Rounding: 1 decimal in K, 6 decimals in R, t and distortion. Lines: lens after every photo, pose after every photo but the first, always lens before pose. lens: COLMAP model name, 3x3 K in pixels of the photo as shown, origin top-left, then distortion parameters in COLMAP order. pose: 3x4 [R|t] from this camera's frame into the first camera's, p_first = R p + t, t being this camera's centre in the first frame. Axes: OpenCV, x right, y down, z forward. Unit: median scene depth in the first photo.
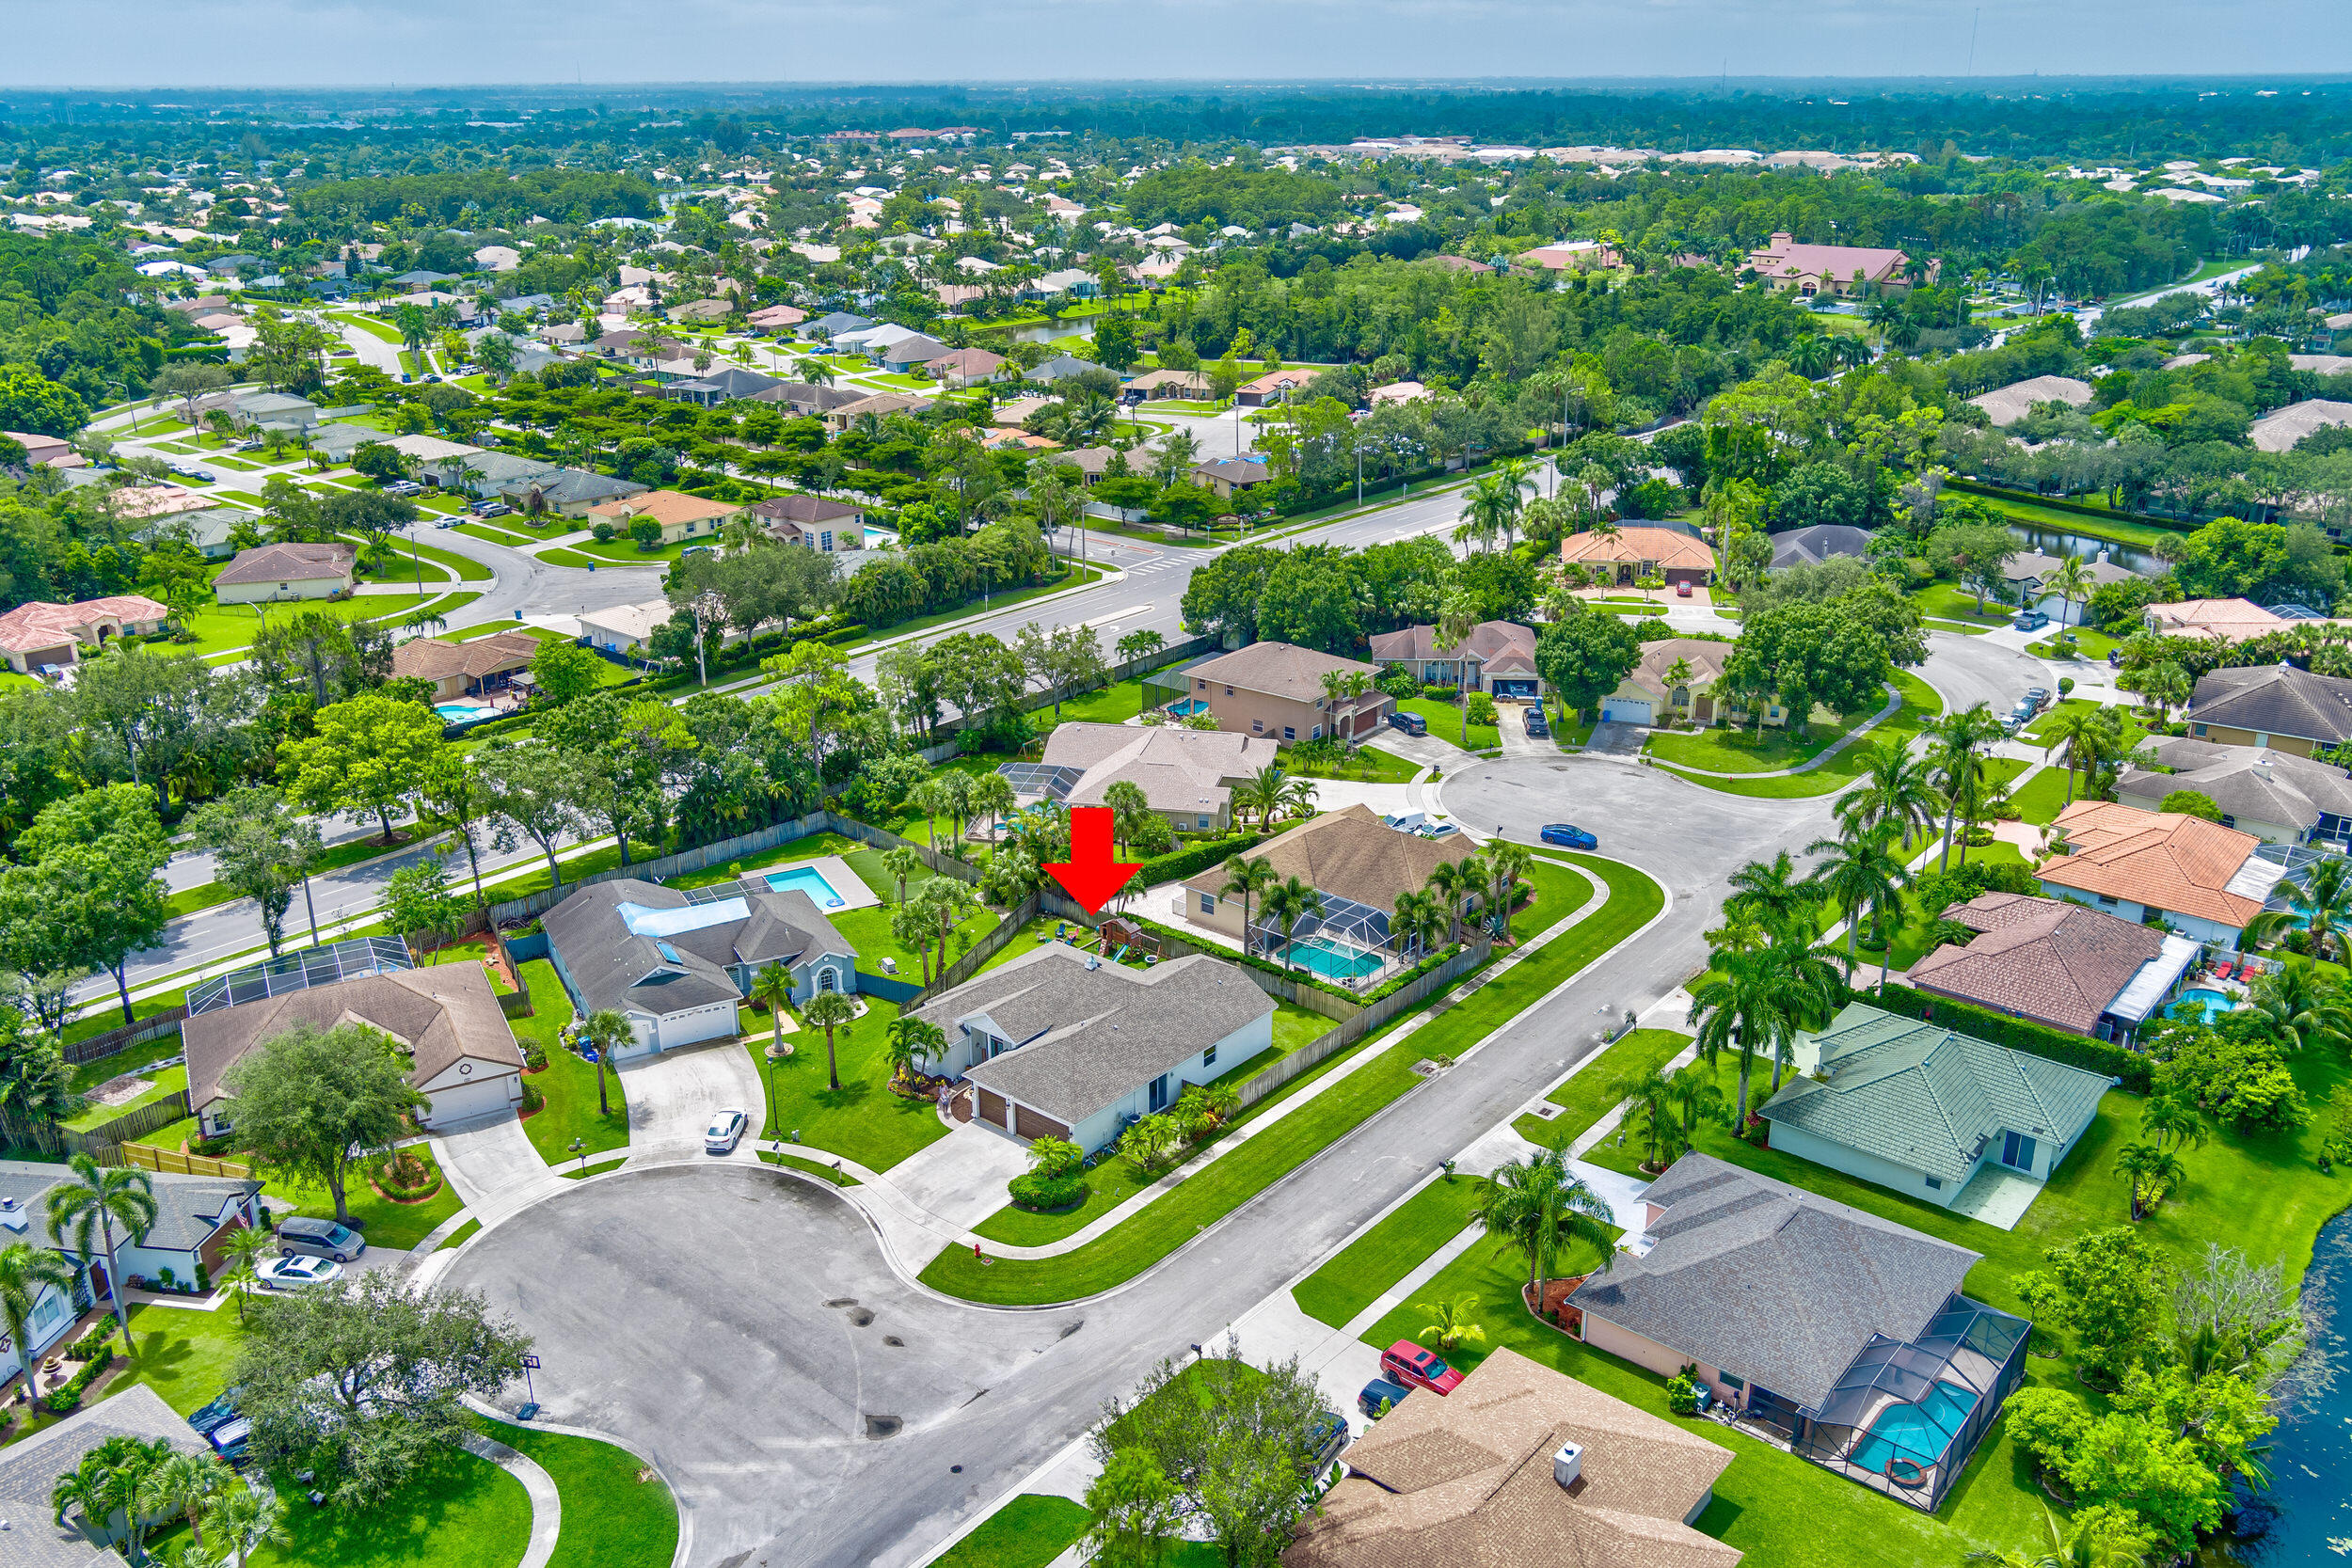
lens RADIAL K [[1894.9, 0, 1192.3], [0, 1894.9, 784.7], [0, 0, 1]] dist [0.001293, 0.002589]
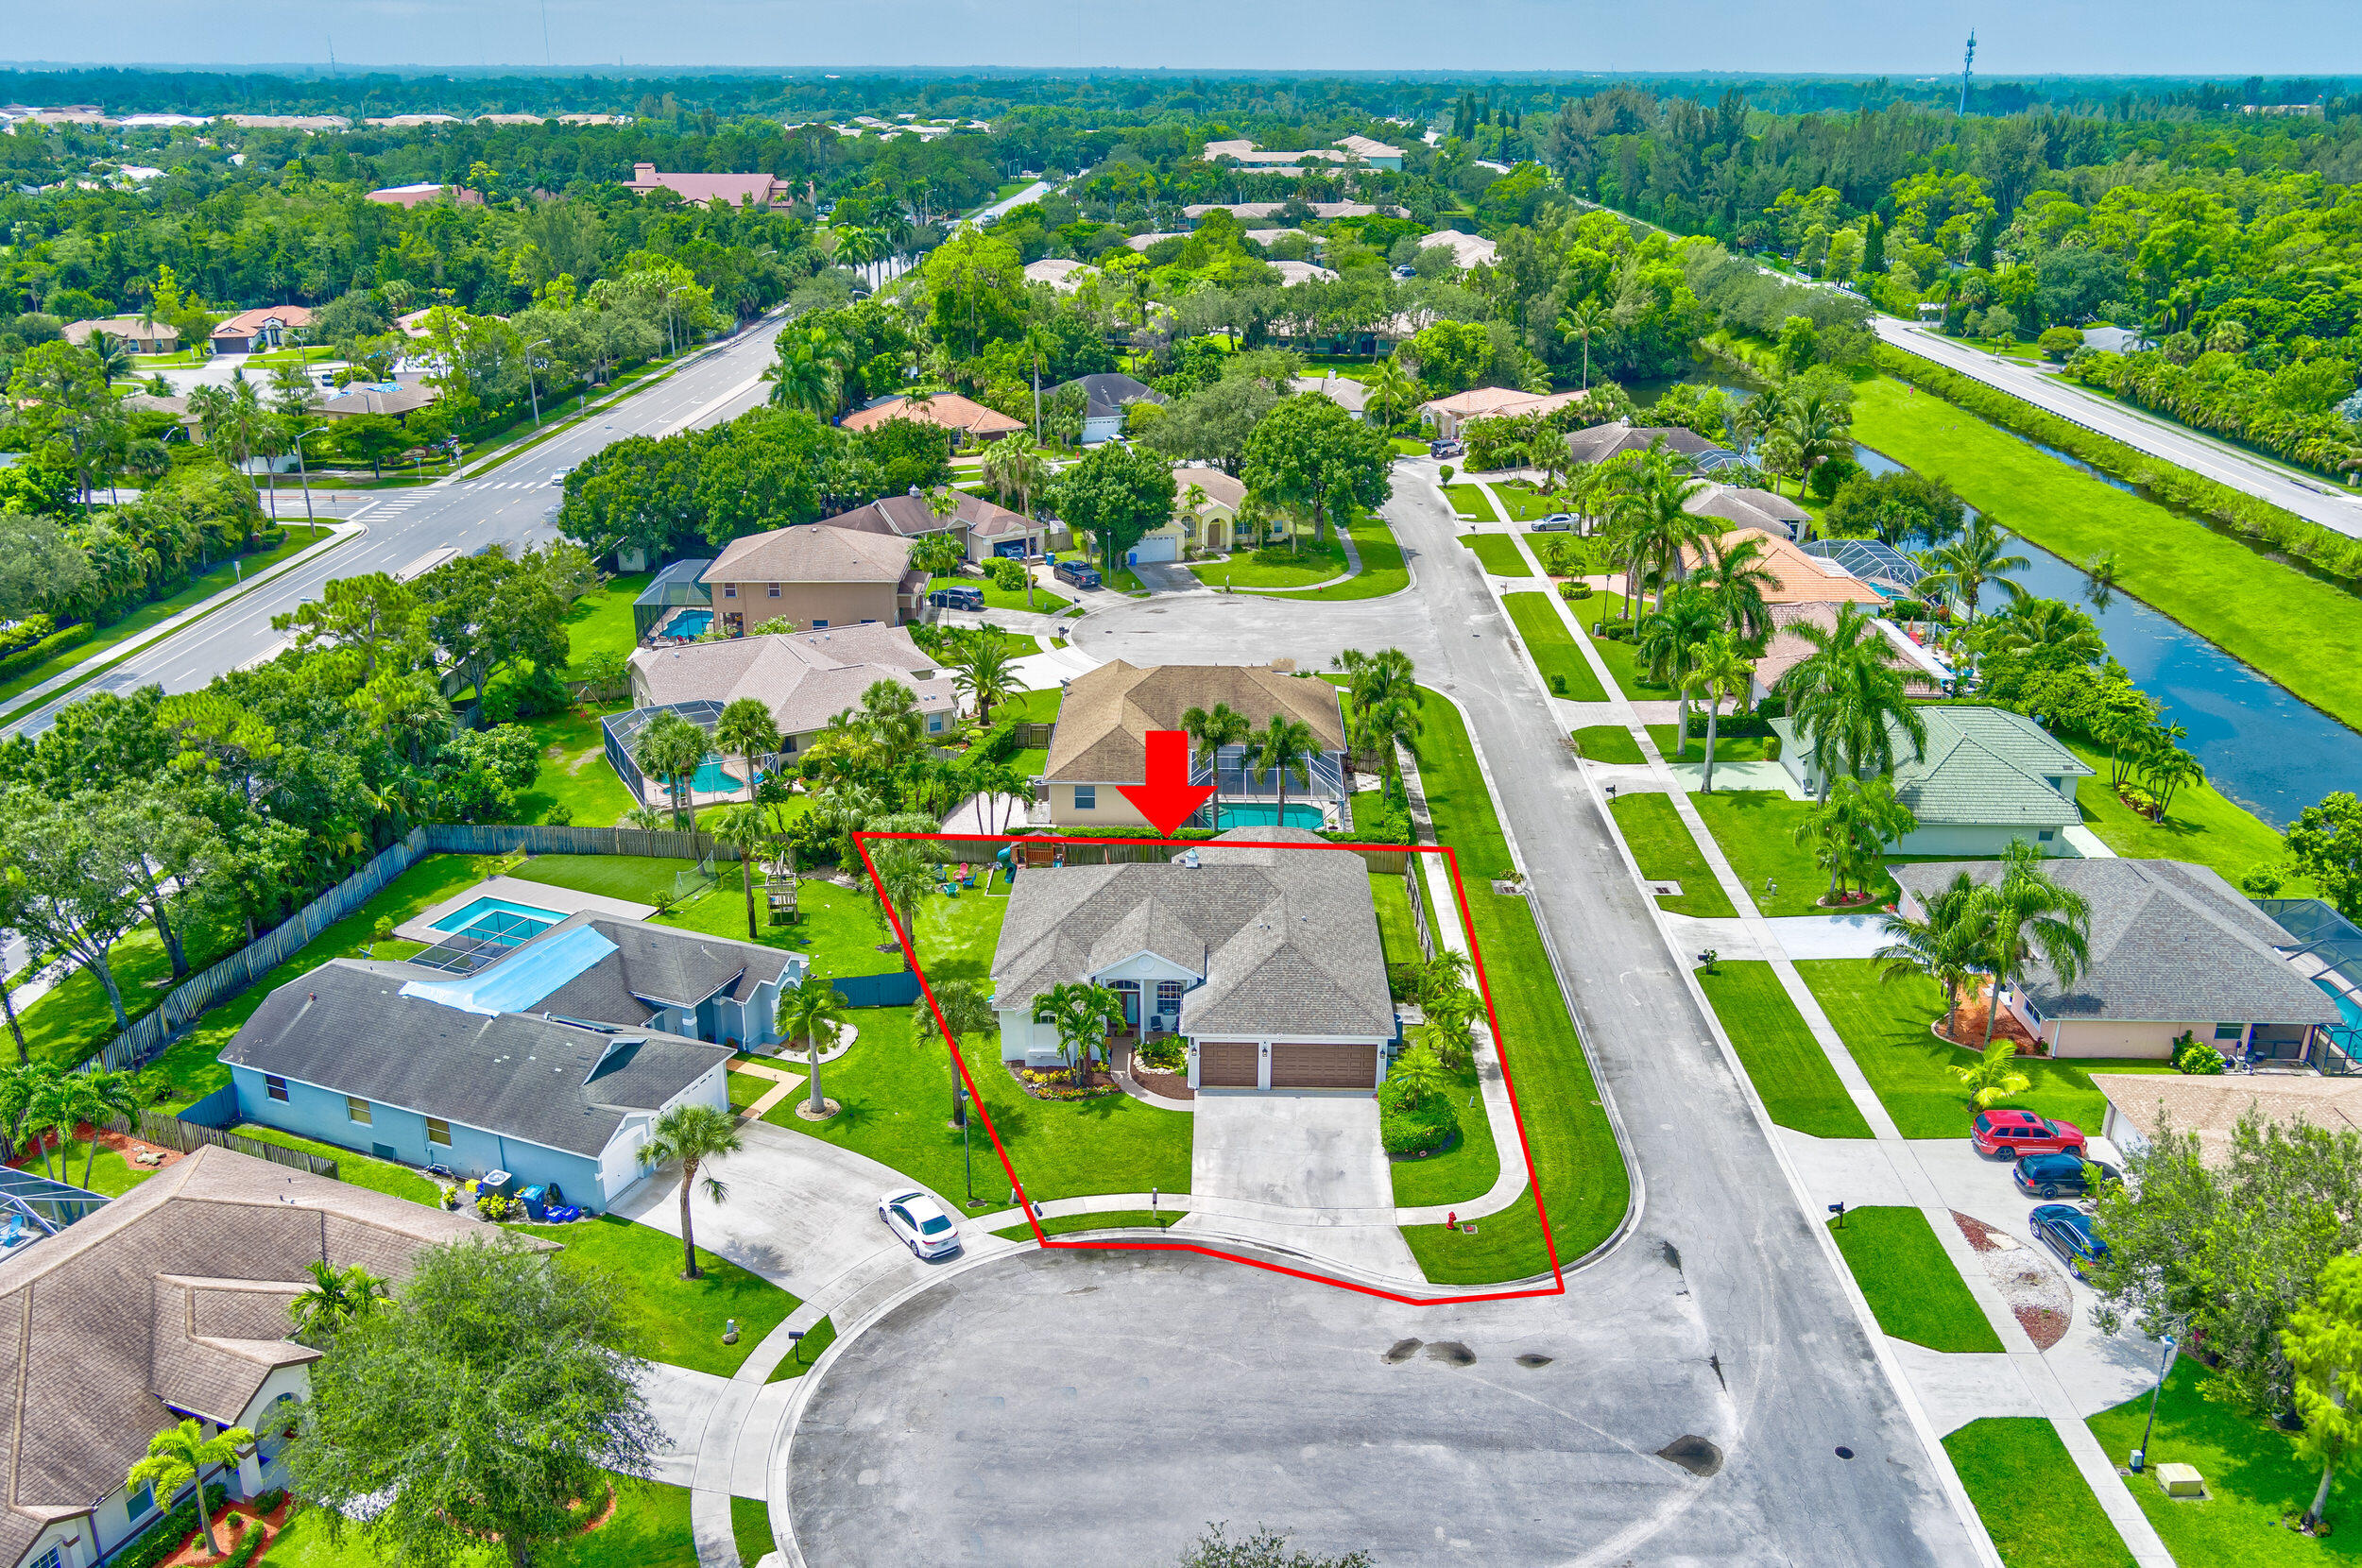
lens RADIAL K [[1879.8, 0, 1181.0], [0, 1879.8, 784.0], [0, 0, 1]] dist [-0.004129, 0.009868]
pose [[0.784505, -0.217950, 0.580561, -0.512614], [0.213110, 0.973937, 0.077655, 0.007119], [-0.582354, 0.062803, 0.810506, 0.425226]]
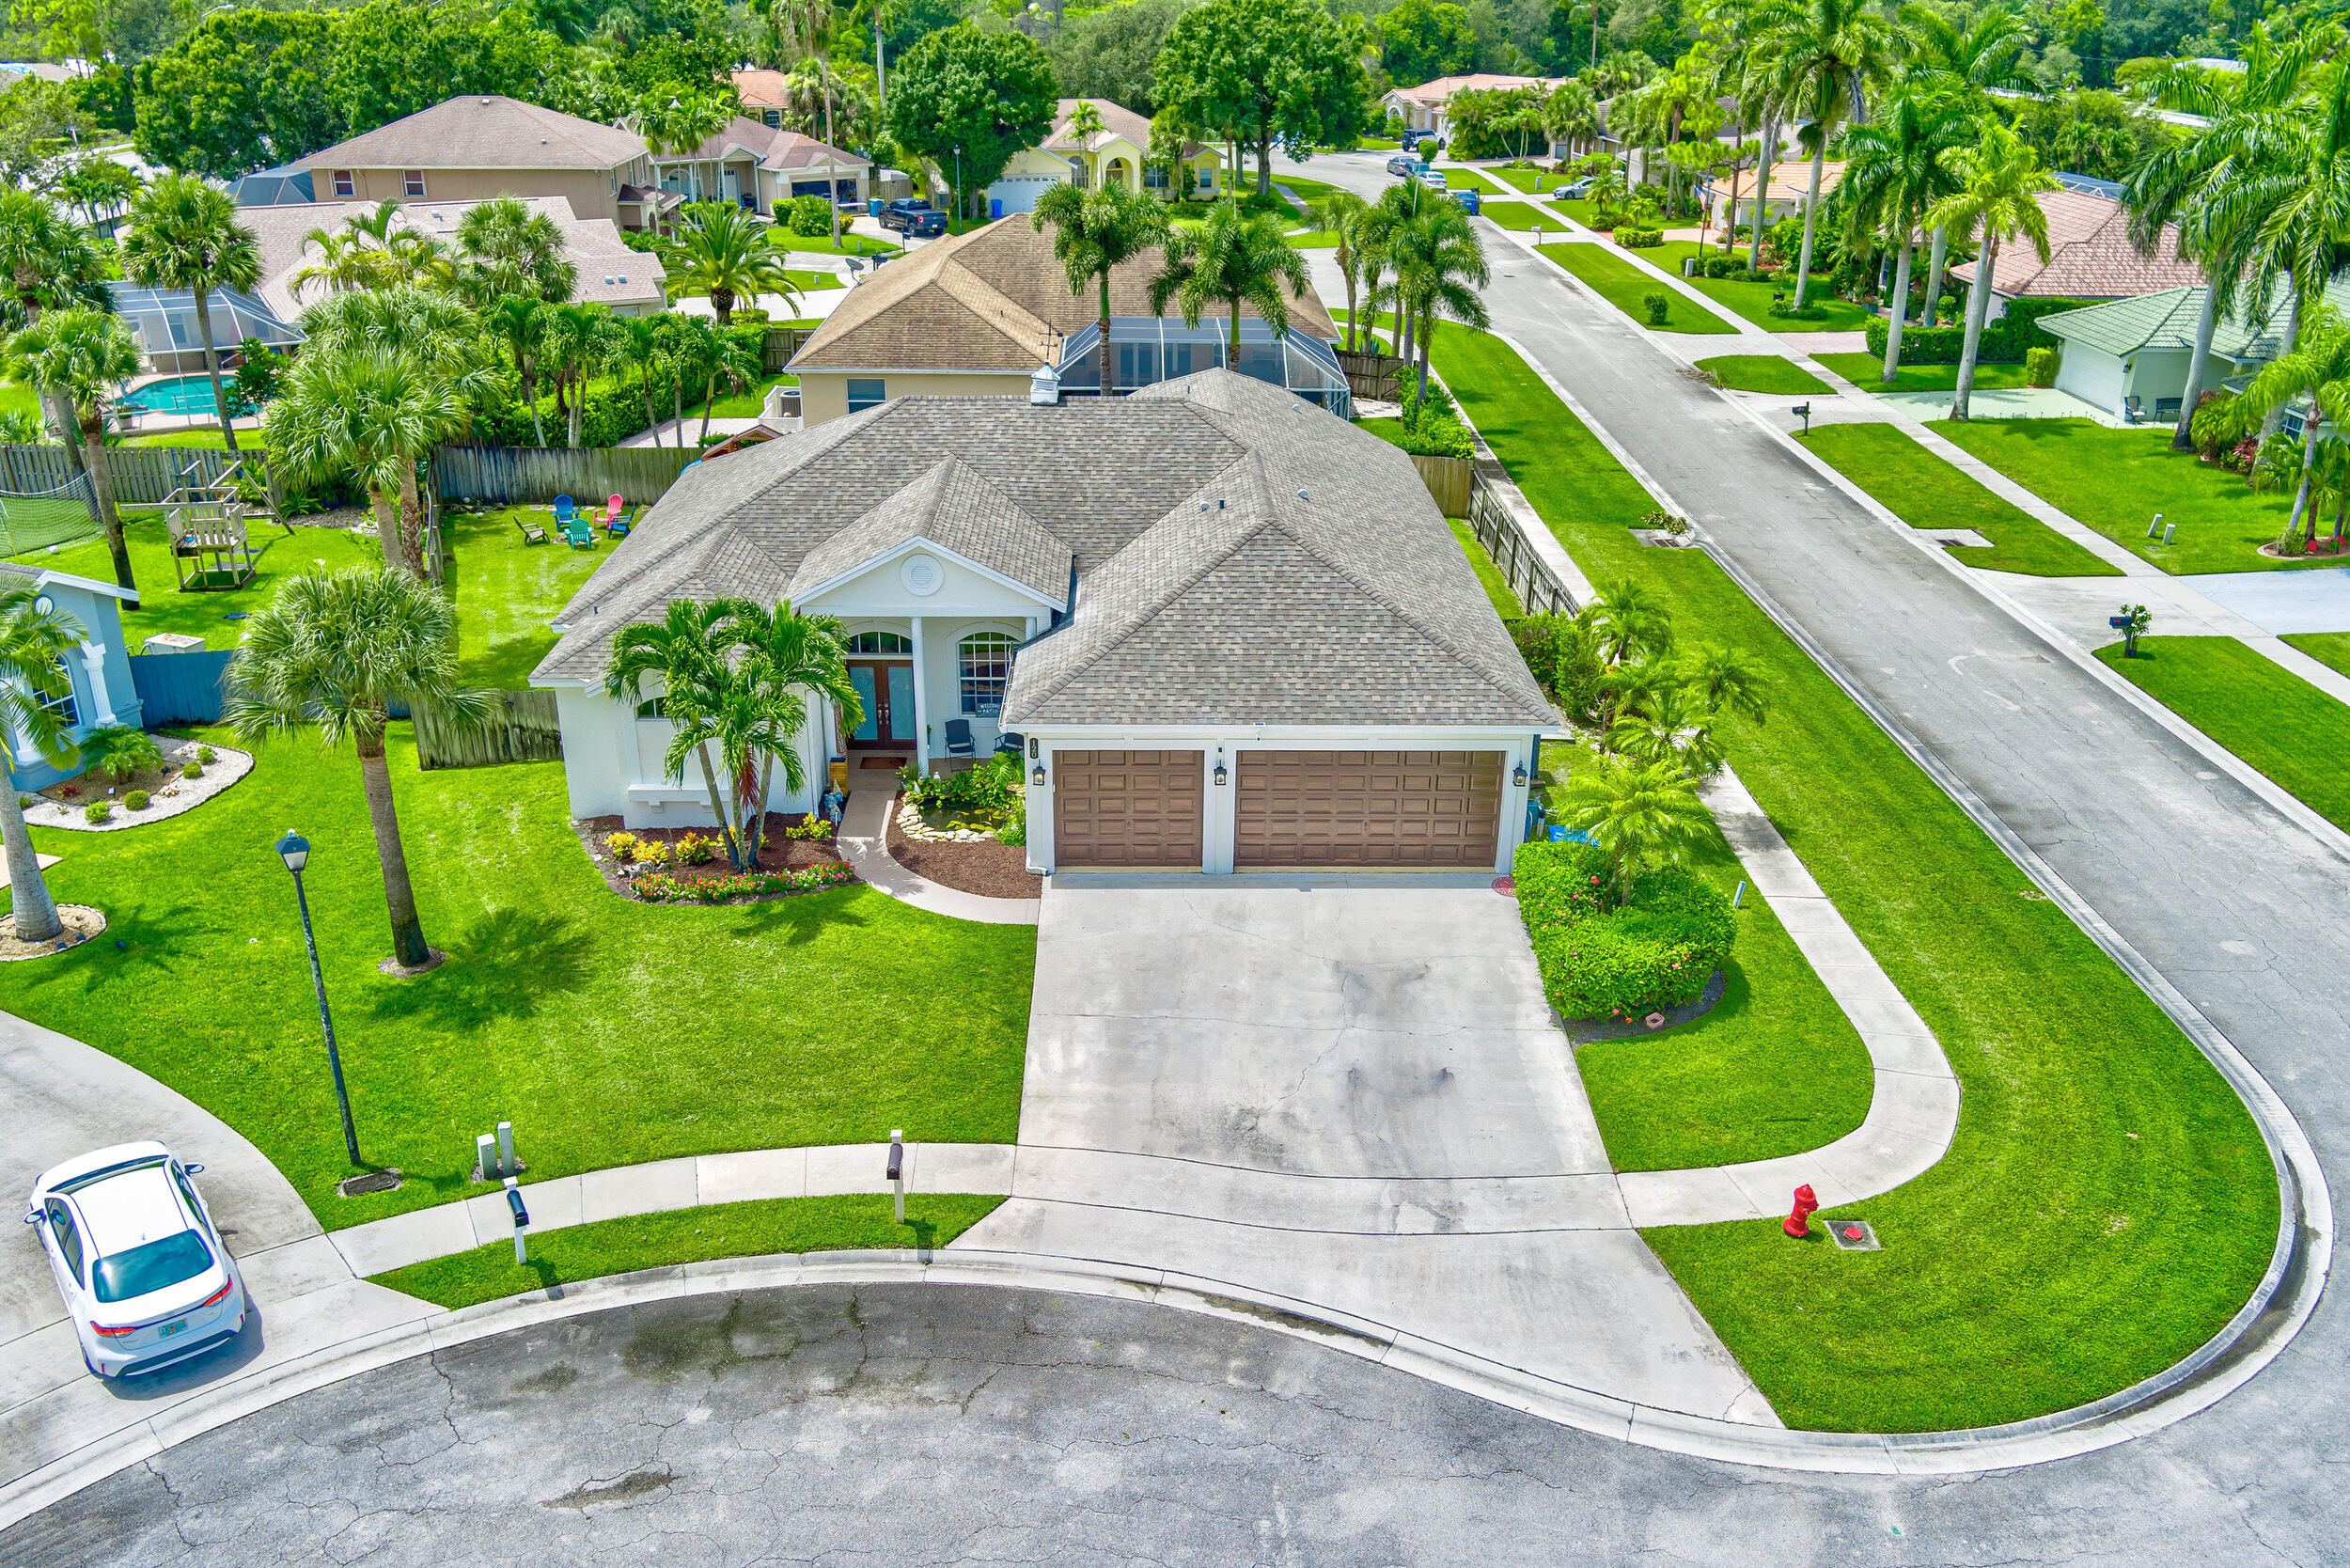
lens RADIAL K [[1889.6, 0, 1171.3], [0, 1889.6, 814.5], [0, 0, 1]] dist [-0.012315, 0.018173]
pose [[0.759195, -0.260839, 0.596310, -0.269894], [0.218198, 0.965165, 0.144384, 0.132107], [-0.613198, 0.020499, 0.789663, 0.774435]]
